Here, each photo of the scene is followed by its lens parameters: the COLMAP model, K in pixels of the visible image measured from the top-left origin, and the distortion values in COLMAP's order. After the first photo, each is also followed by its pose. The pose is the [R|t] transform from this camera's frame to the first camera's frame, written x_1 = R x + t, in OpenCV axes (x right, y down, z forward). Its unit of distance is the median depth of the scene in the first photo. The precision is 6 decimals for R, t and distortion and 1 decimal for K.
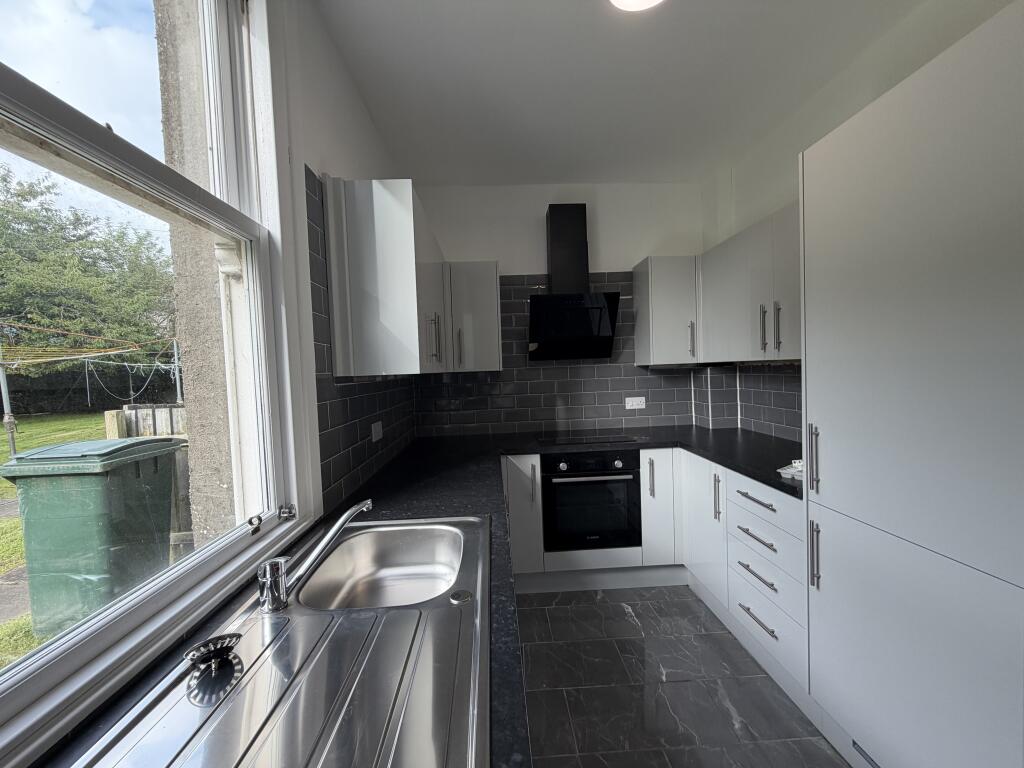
lens RADIAL K [[407.8, 0, 510.0], [0, 407.8, 385.7], [0, 0, 1]] dist [0.001563, 0.000290]
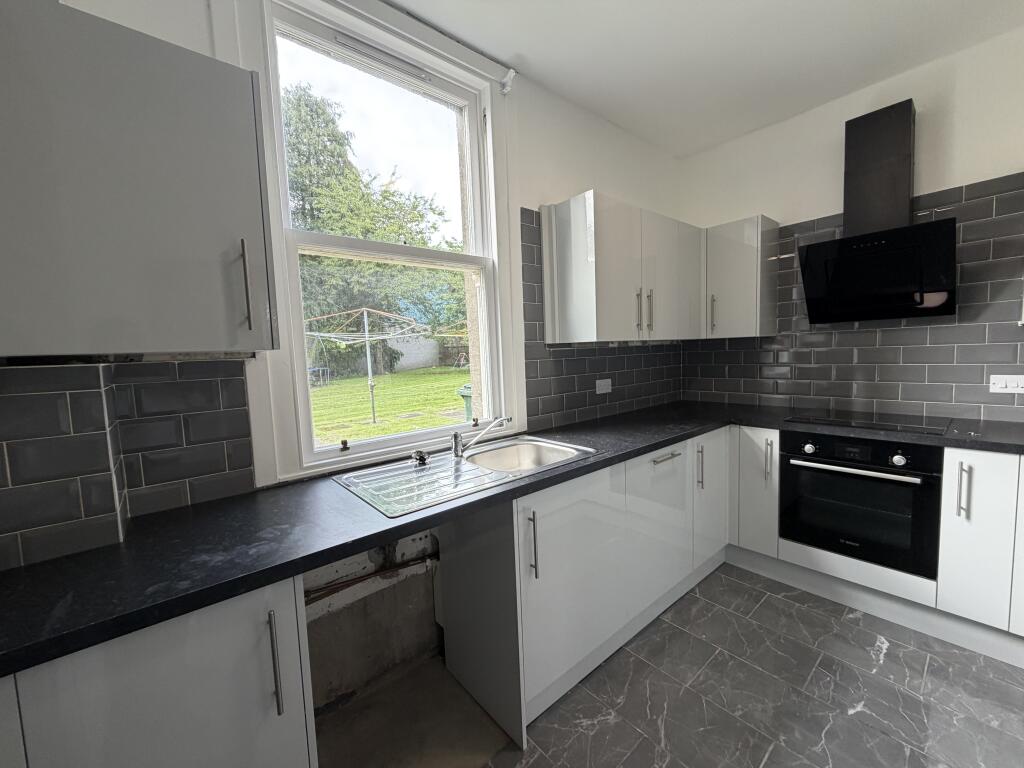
lens RADIAL K [[407.8, 0, 508.2], [0, 407.8, 383.8], [0, 0, 1]] dist [0.001563, 0.000290]
pose [[0.614834, 0.075805, -0.785005, 0.401431], [-0.014865, 0.996307, 0.084568, -0.000292], [0.788516, -0.040326, 0.613691, -0.016937]]
